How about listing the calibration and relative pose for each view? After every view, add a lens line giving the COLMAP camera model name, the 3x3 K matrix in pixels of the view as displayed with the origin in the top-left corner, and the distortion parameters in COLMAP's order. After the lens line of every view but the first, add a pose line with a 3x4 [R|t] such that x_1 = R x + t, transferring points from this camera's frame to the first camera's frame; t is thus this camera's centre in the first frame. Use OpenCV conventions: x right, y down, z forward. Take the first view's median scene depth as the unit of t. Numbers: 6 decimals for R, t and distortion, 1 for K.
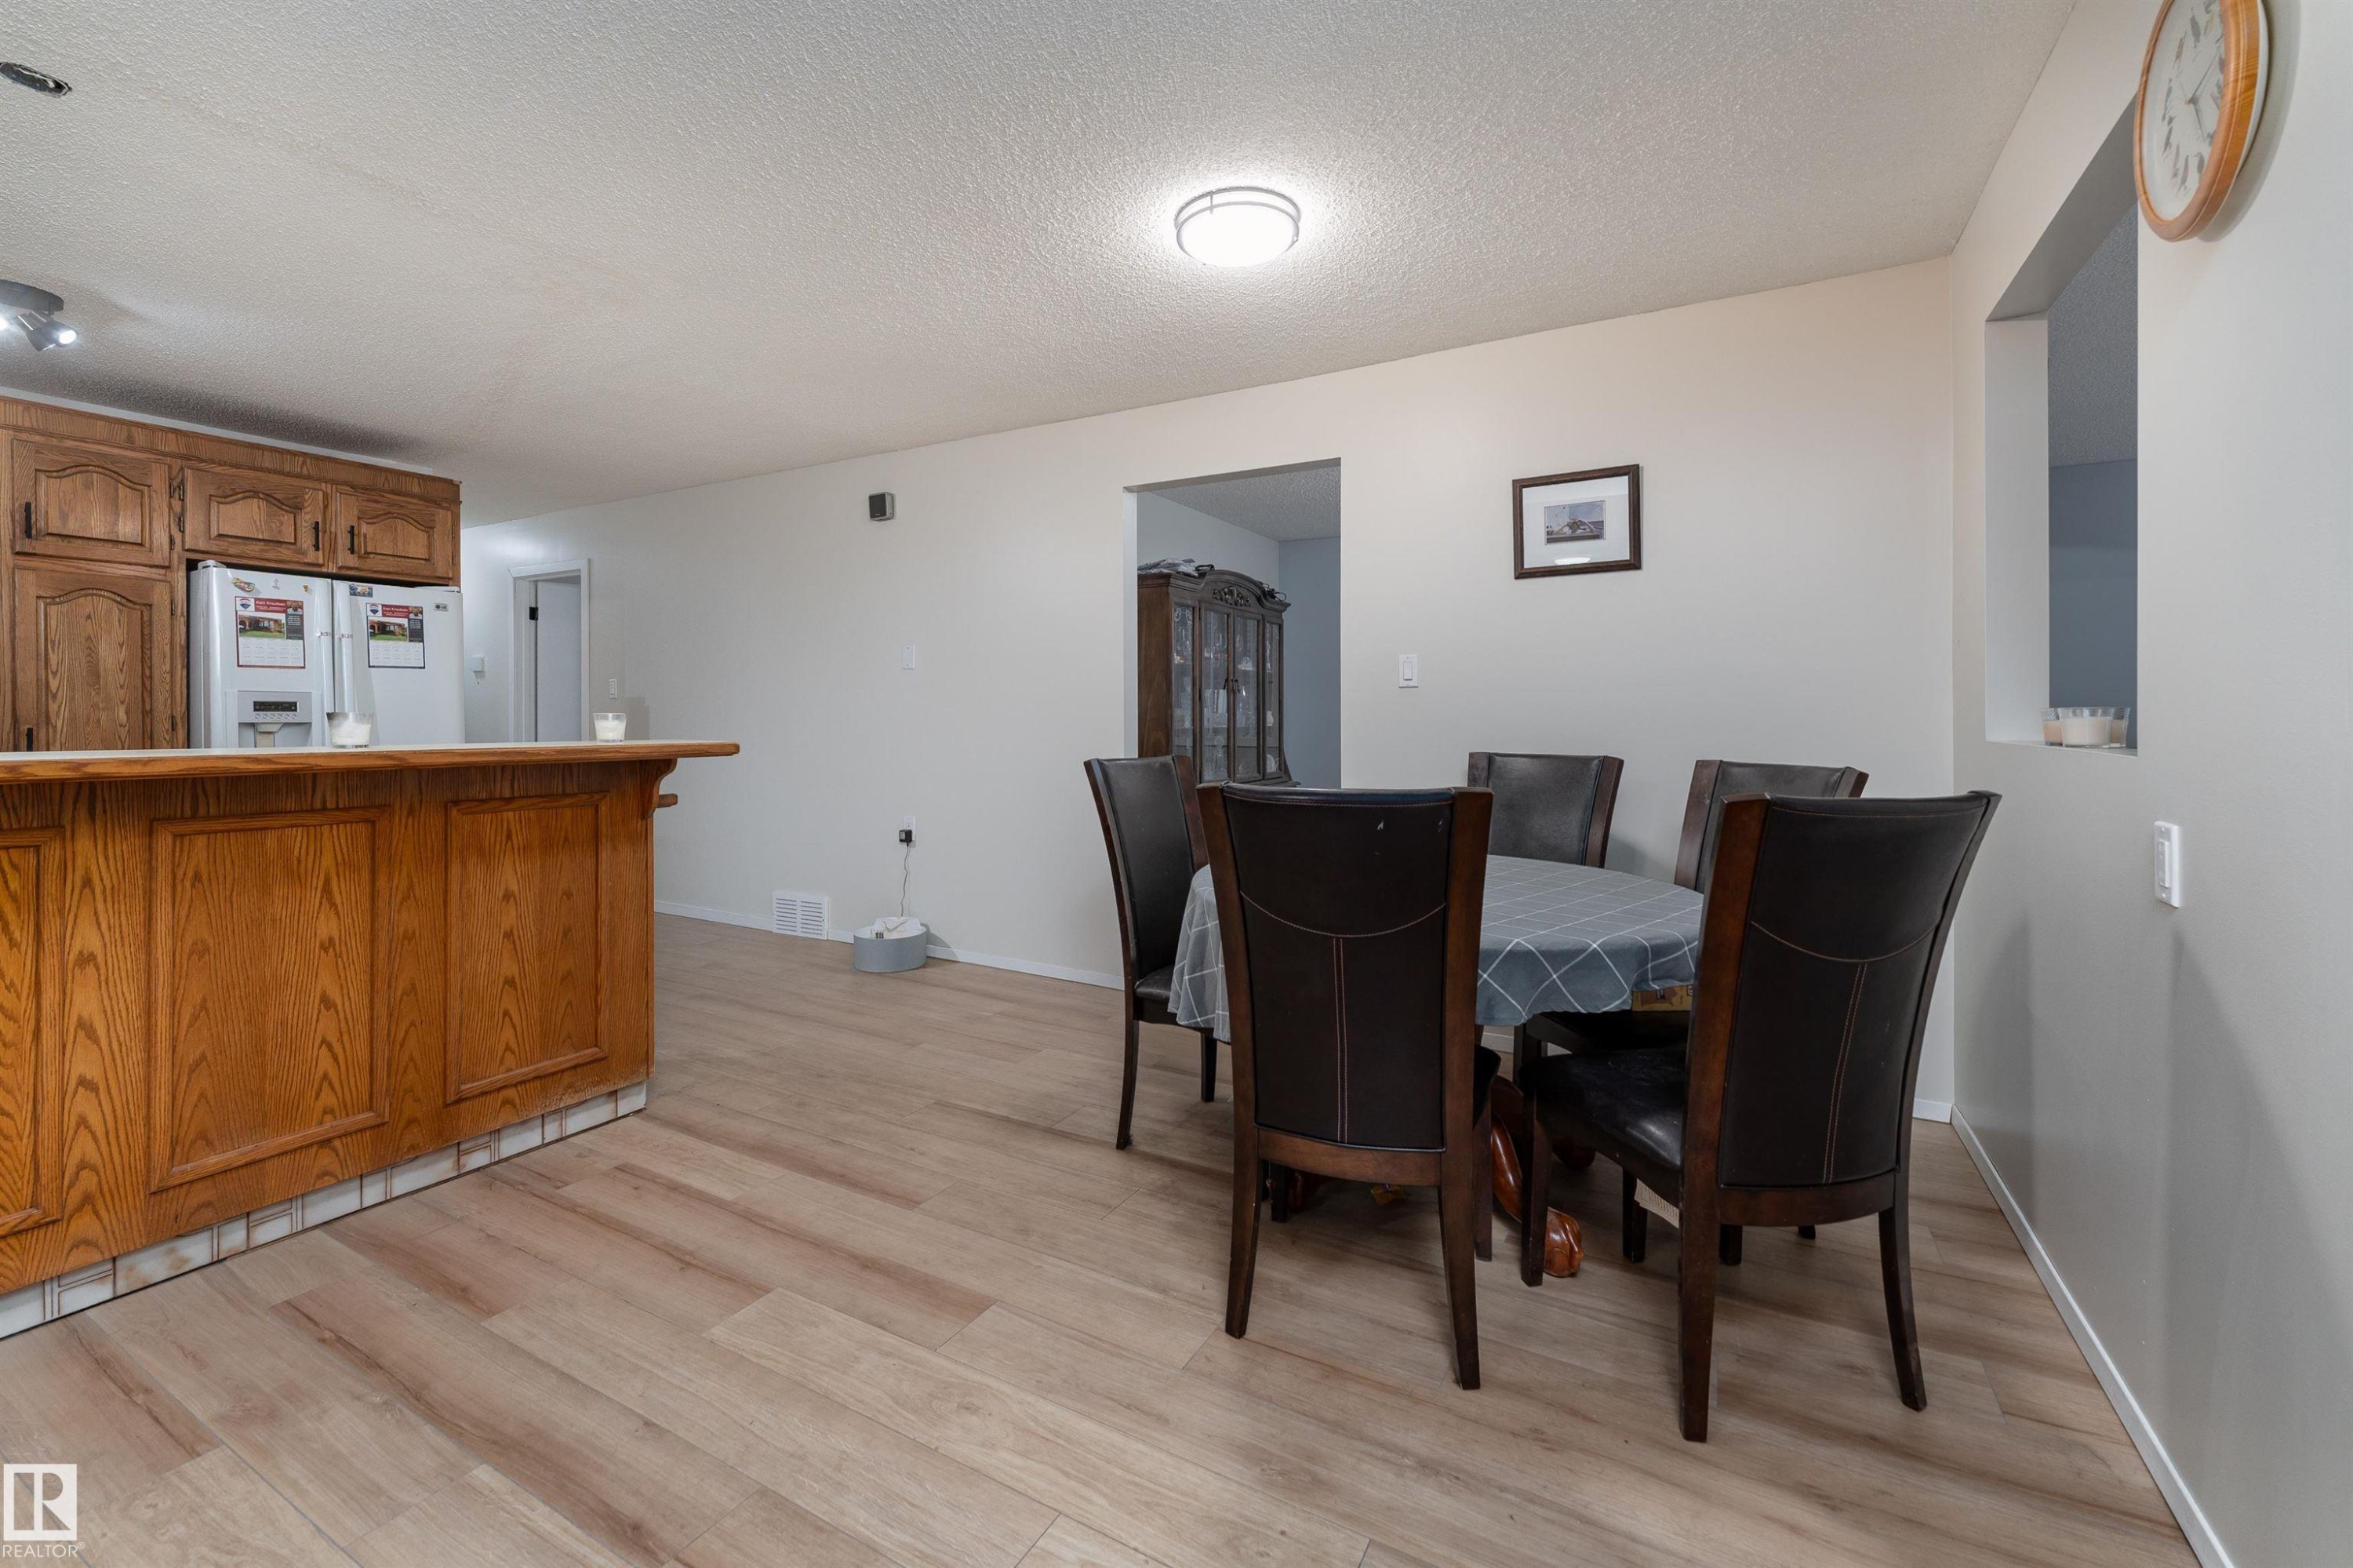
lens RADIAL K [[1033.5, 0, 1159.4], [0, 1033.5, 721.6], [0, 0, 1]] dist [-0.003113, -0.000355]
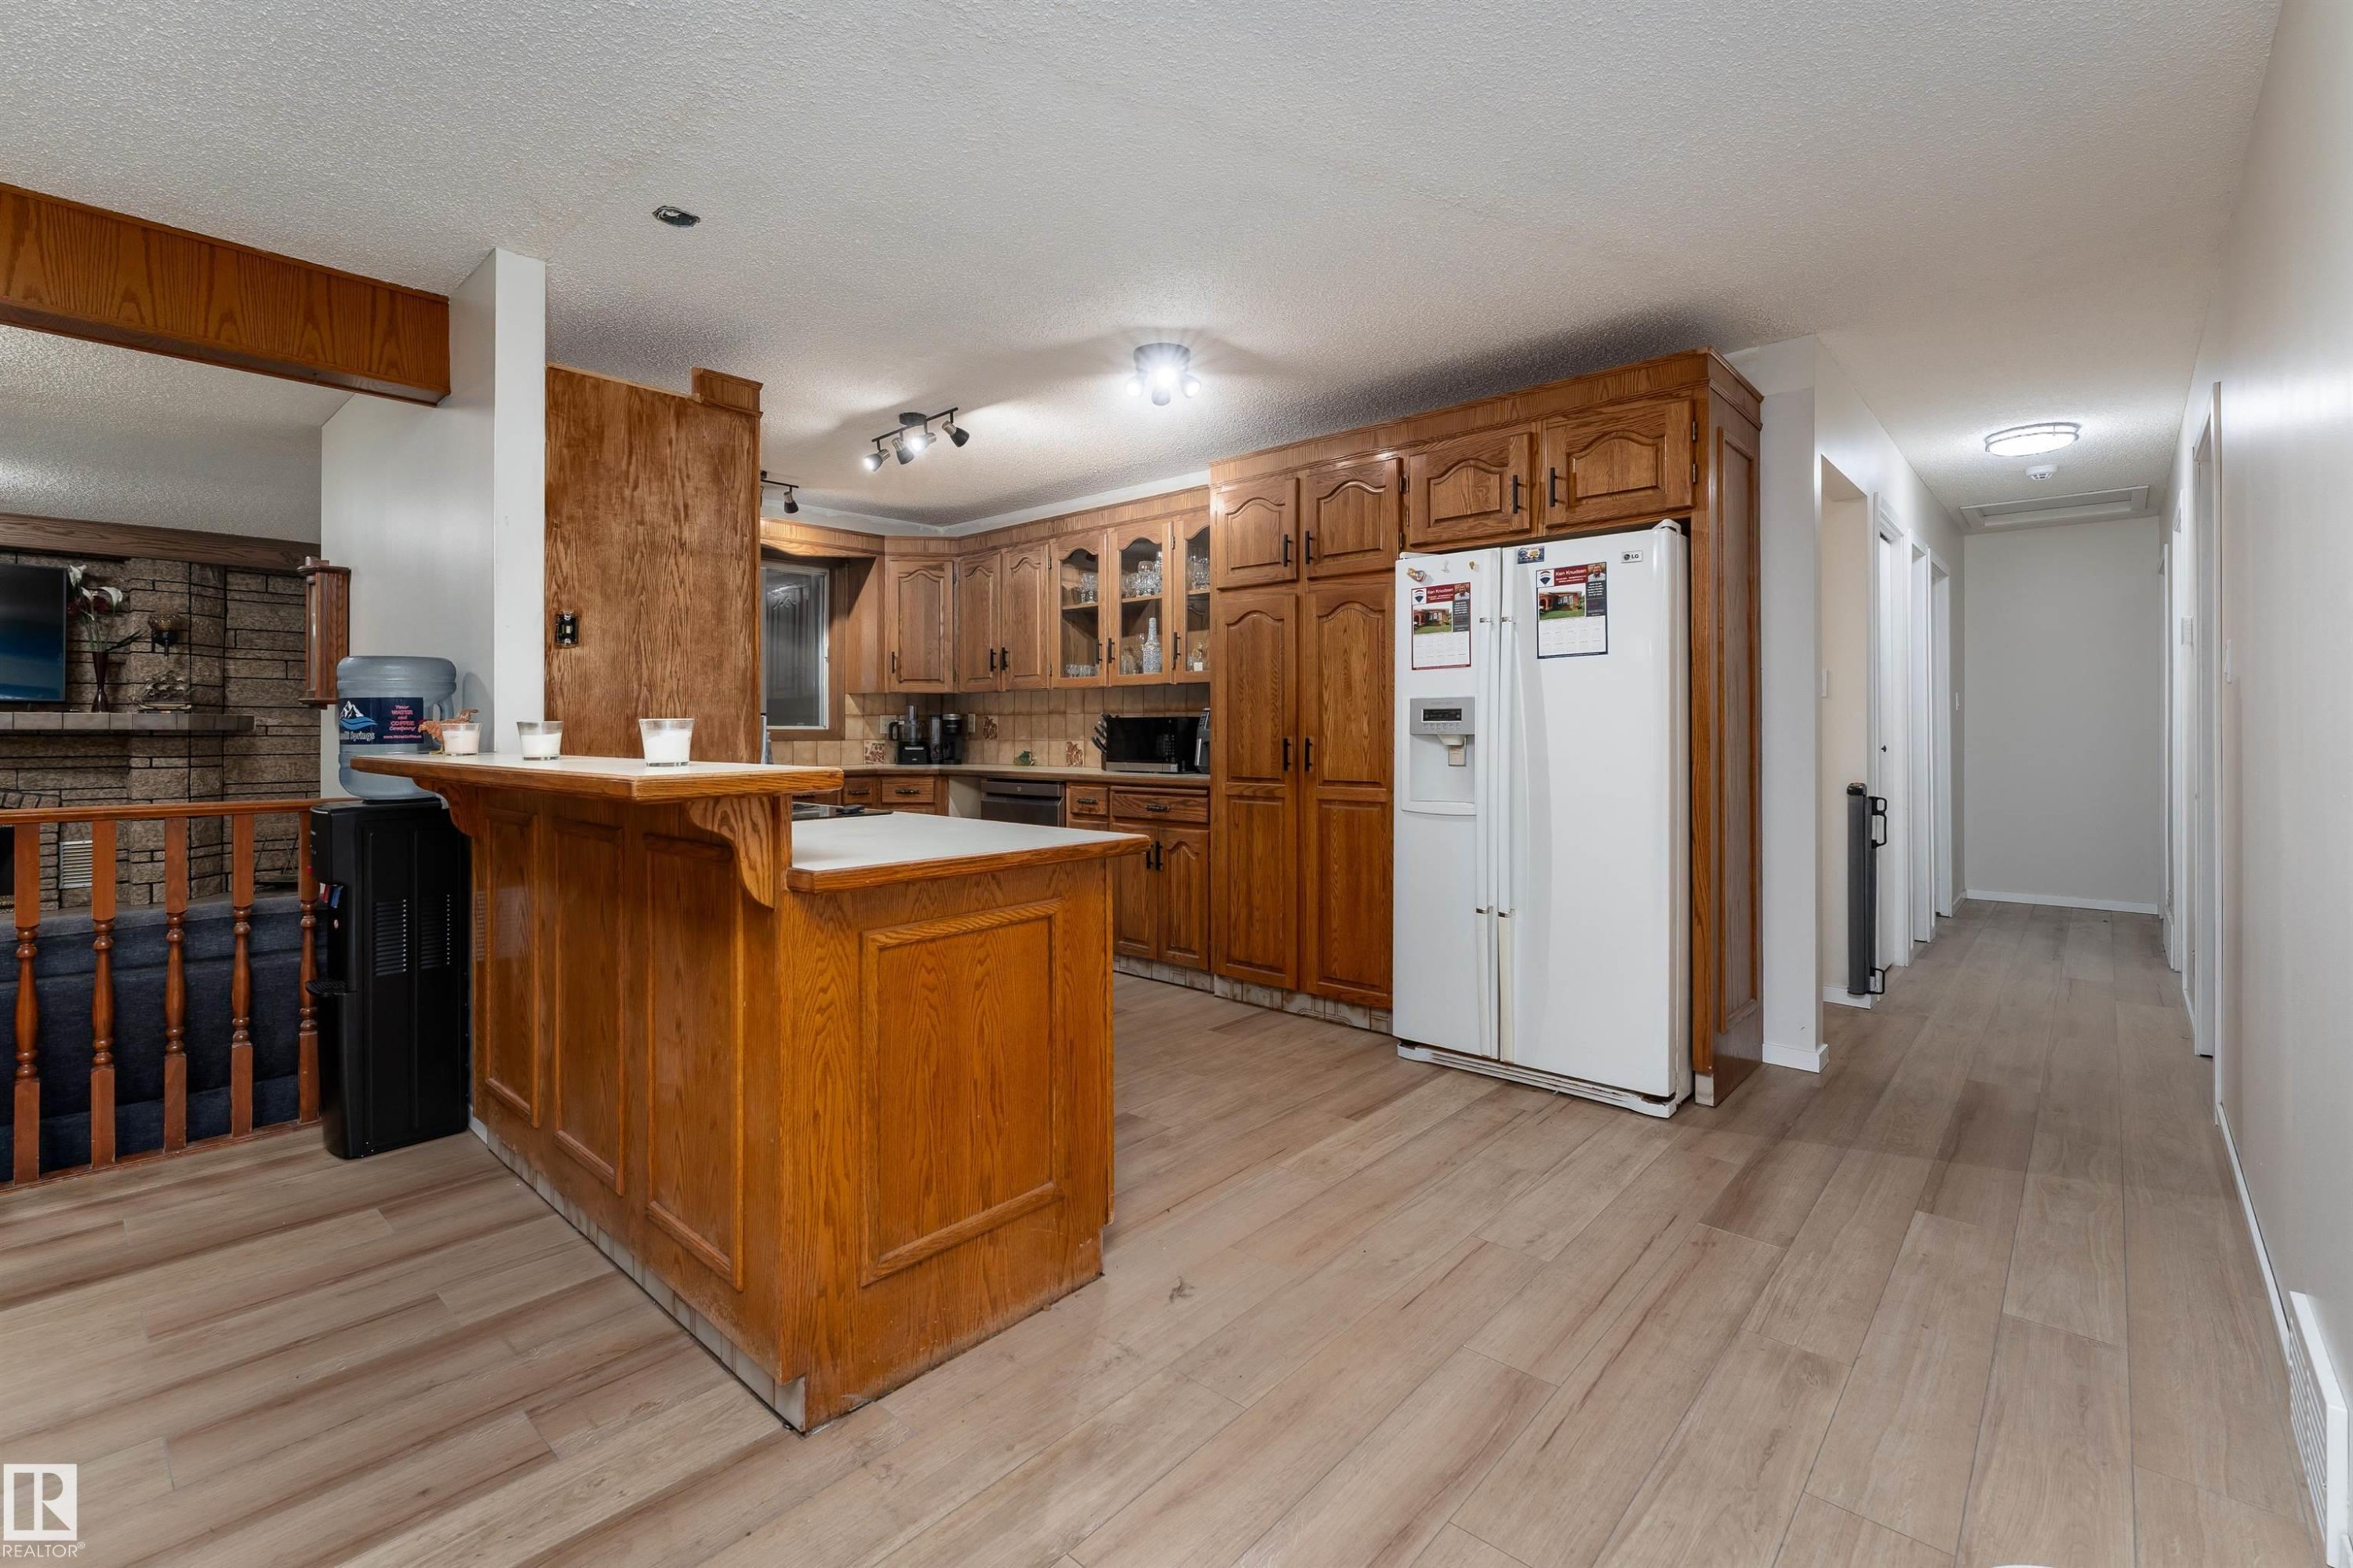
lens RADIAL K [[1033.5, 0, 1137.6], [0, 1033.5, 728.6], [0, 0, 1]] dist [-0.003113, -0.000355]
pose [[-0.212493, -0.001067, -0.977162, 0.003453], [-0.000521, 0.999999, -0.000979, -0.002621], [0.977162, 0.000301, -0.212493, 0.937848]]
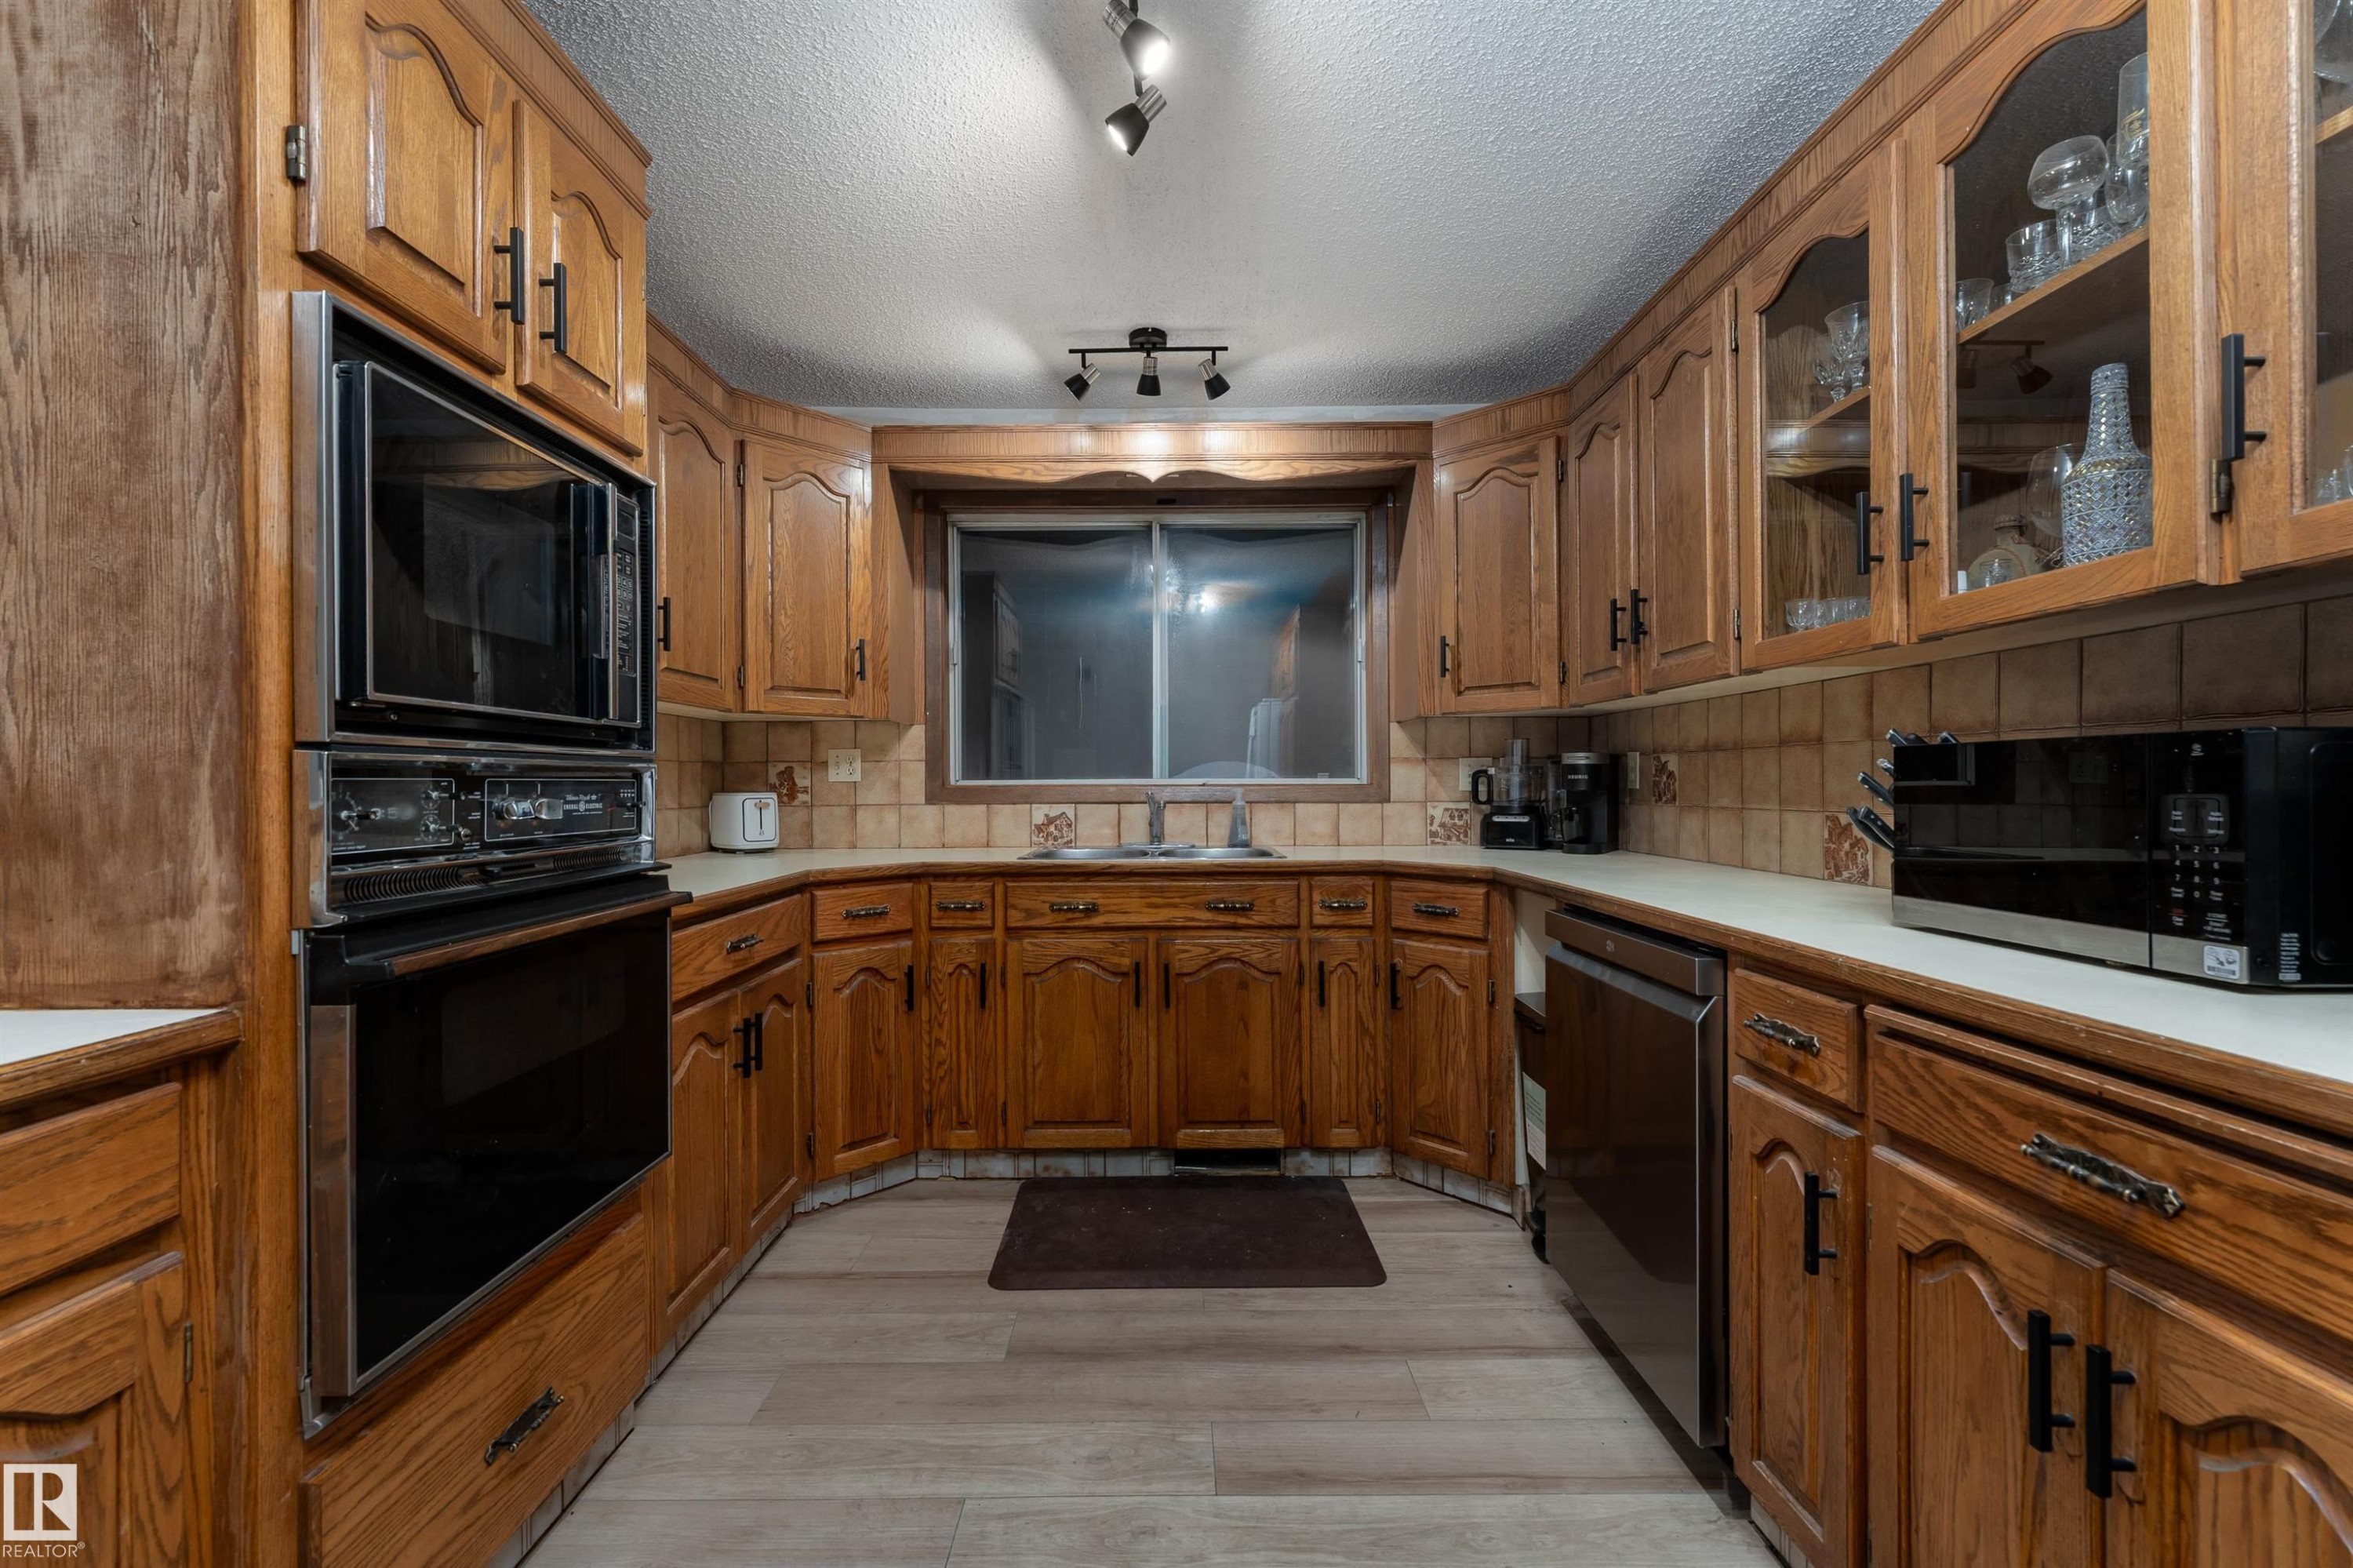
lens RADIAL K [[968.6, 0, 1170.3], [0, 968.6, 781.8], [0, 0, 1]] dist [-0.001746, 0.000423]
pose [[-0.852094, 0.002325, -0.523383, -0.792220], [0.002541, 0.999997, 0.000305, -0.004895], [0.523382, -0.001070, -0.852097, 0.798418]]
